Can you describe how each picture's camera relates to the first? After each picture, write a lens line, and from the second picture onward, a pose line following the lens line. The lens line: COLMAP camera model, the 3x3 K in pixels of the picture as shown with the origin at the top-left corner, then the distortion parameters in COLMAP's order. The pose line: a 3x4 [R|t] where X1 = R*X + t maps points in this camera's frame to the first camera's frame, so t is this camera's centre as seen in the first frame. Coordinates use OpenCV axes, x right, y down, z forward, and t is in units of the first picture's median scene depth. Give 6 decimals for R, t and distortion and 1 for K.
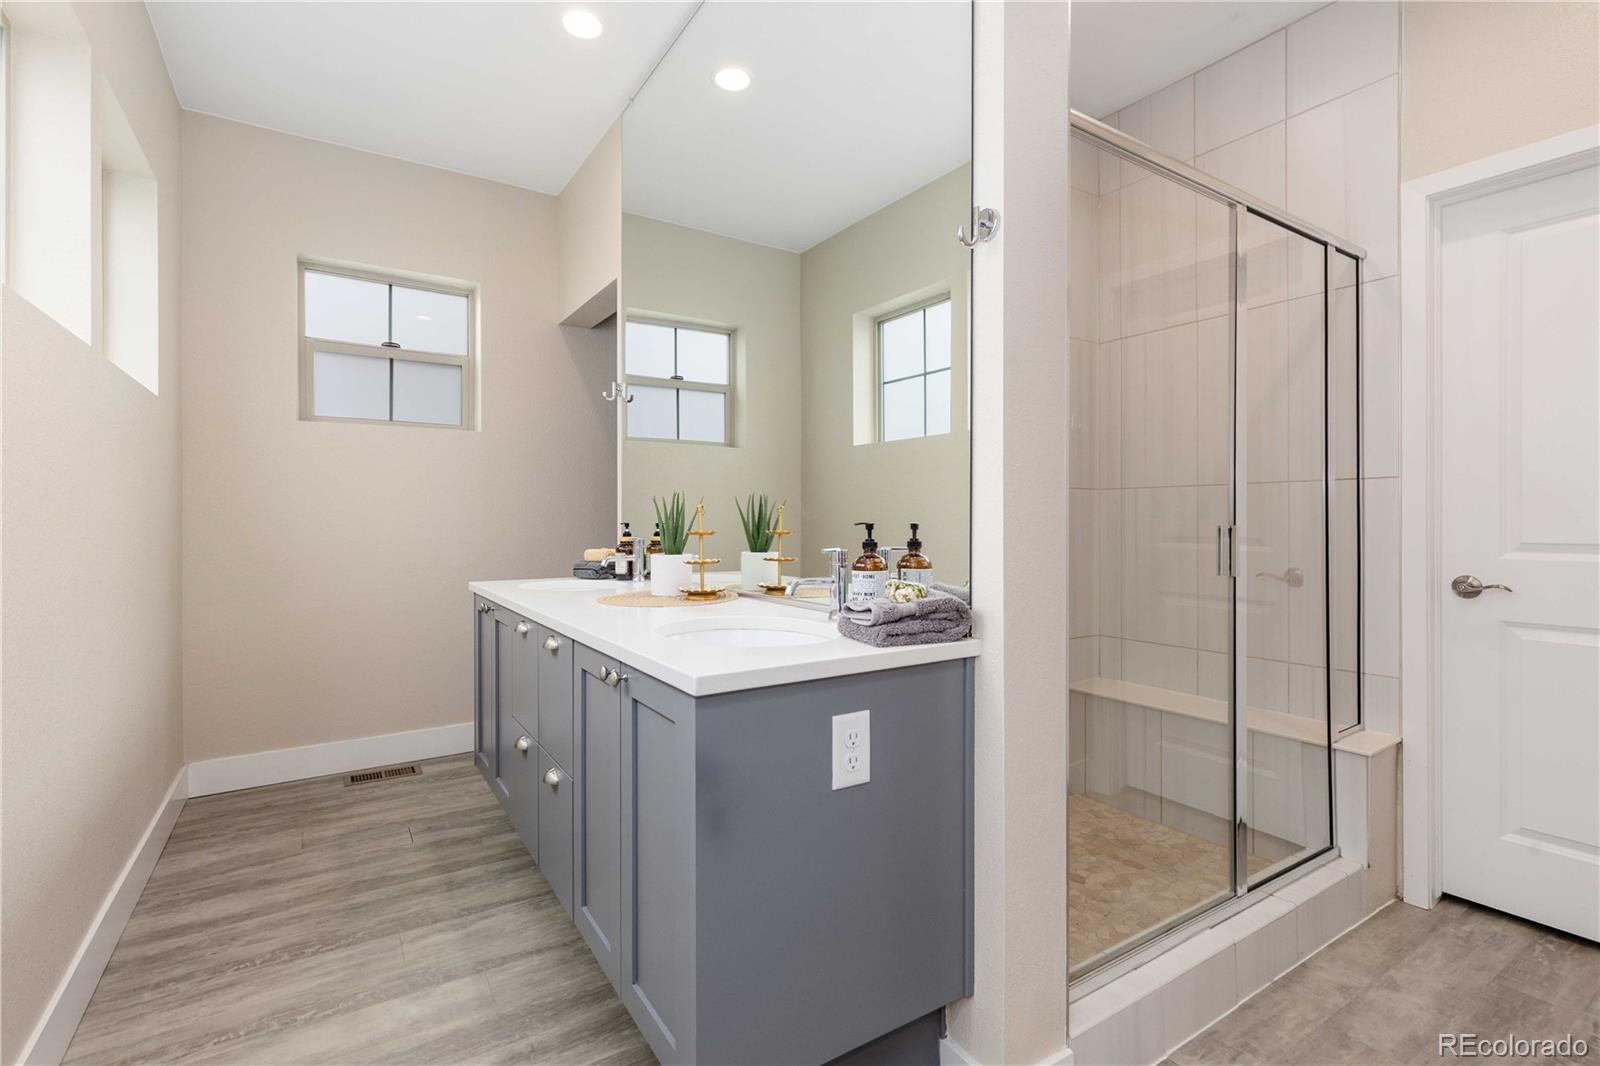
lens RADIAL K [[732.9, 0, 809.7], [0, 732.9, 521.7], [0, 0, 1]] dist [-0.015785, 0.000630]
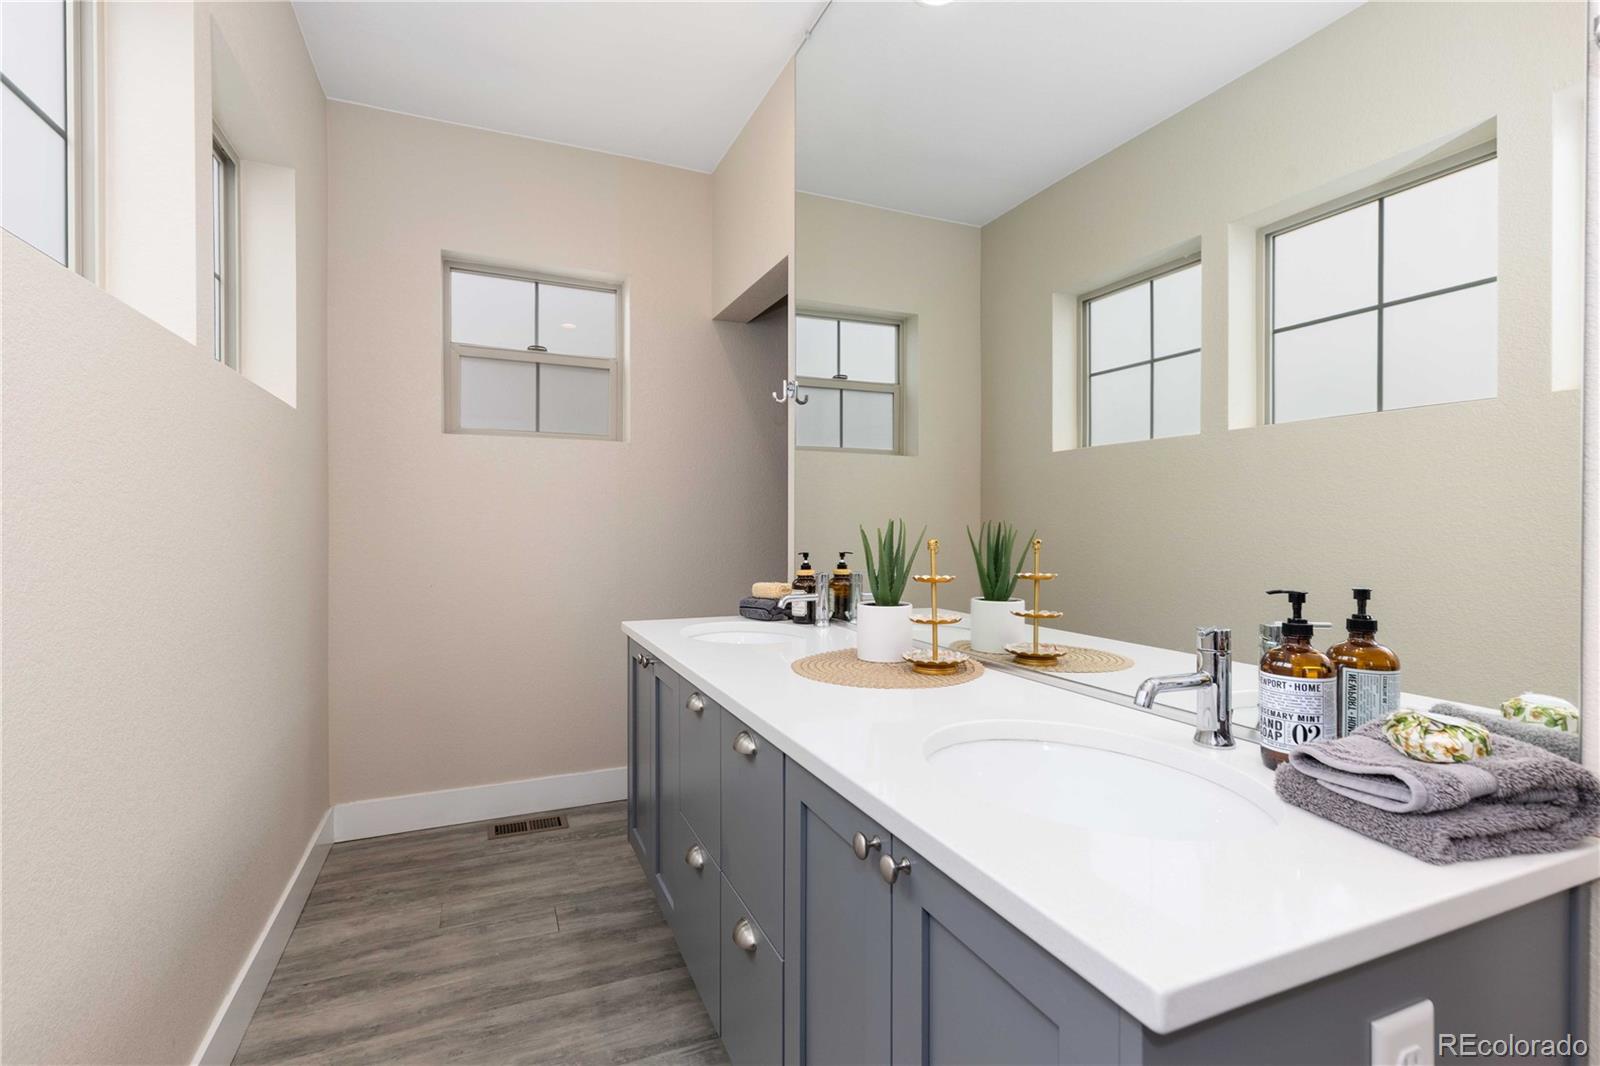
lens RADIAL K [[732.9, 0, 793.8], [0, 732.9, 531.2], [0, 0, 1]] dist [-0.015785, 0.000630]
pose [[0.982700, 0.004958, -0.185136, -0.110713], [-0.004132, 0.999980, 0.004844, -0.025364], [0.185156, -0.003996, 0.982701, 0.198330]]
